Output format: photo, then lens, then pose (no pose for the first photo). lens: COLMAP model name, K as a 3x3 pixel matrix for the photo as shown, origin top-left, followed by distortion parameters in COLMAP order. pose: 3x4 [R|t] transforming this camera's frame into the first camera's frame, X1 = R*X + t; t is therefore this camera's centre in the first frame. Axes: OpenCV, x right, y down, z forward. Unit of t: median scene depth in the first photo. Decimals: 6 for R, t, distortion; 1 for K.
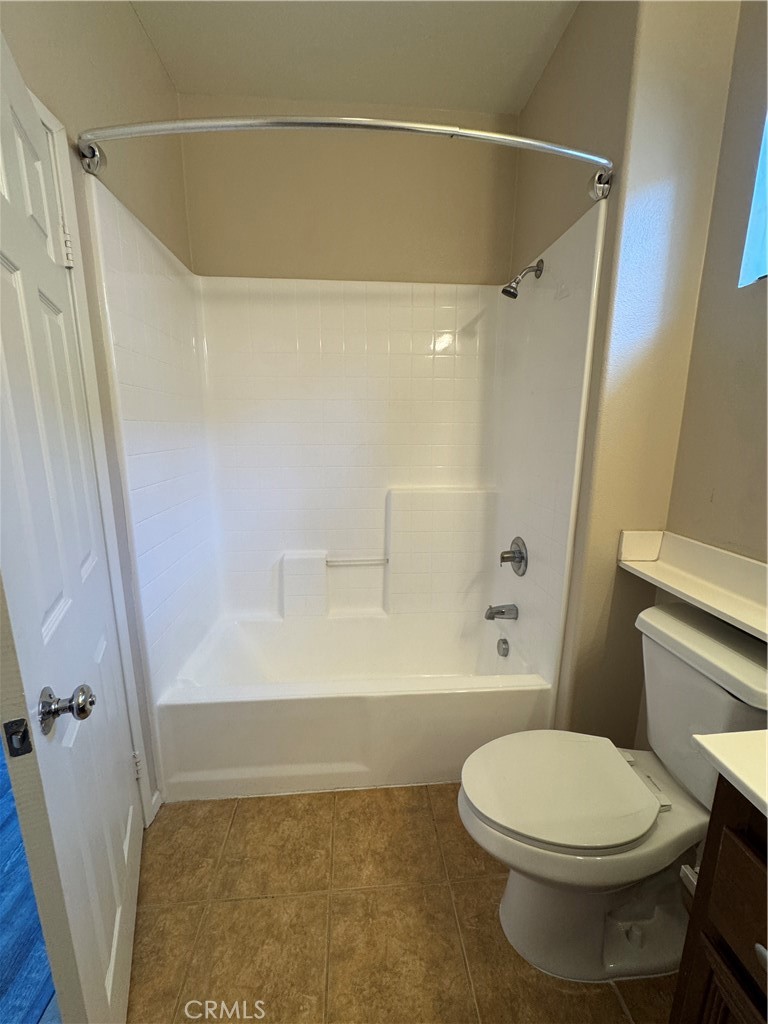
lens RADIAL K [[409.1, 0, 383.8], [0, 409.1, 512.1], [0, 0, 1]] dist [-0.003058, 0.000314]
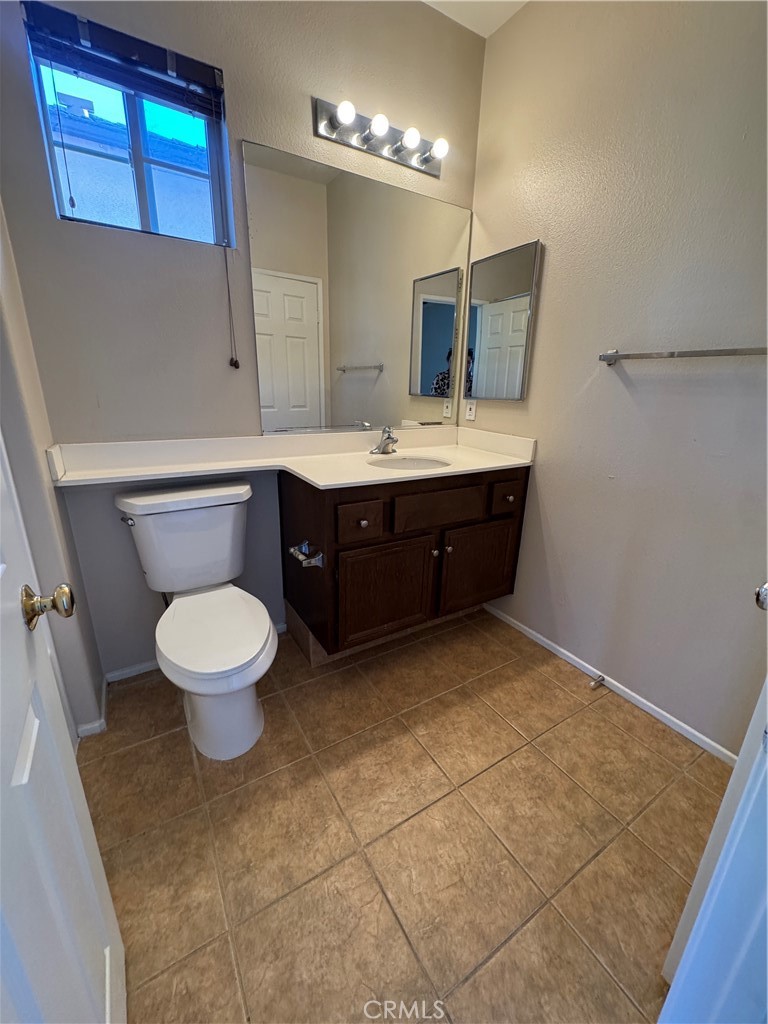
lens RADIAL K [[409.1, 0, 383.8], [0, 409.1, 510.3], [0, 0, 1]] dist [-0.003058, 0.000314]
pose [[-0.446864, -0.277299, 0.850540, -0.750250], [0.155915, 0.912055, 0.379271, -0.078042], [-0.880910, 0.302094, -0.364329, 0.815654]]
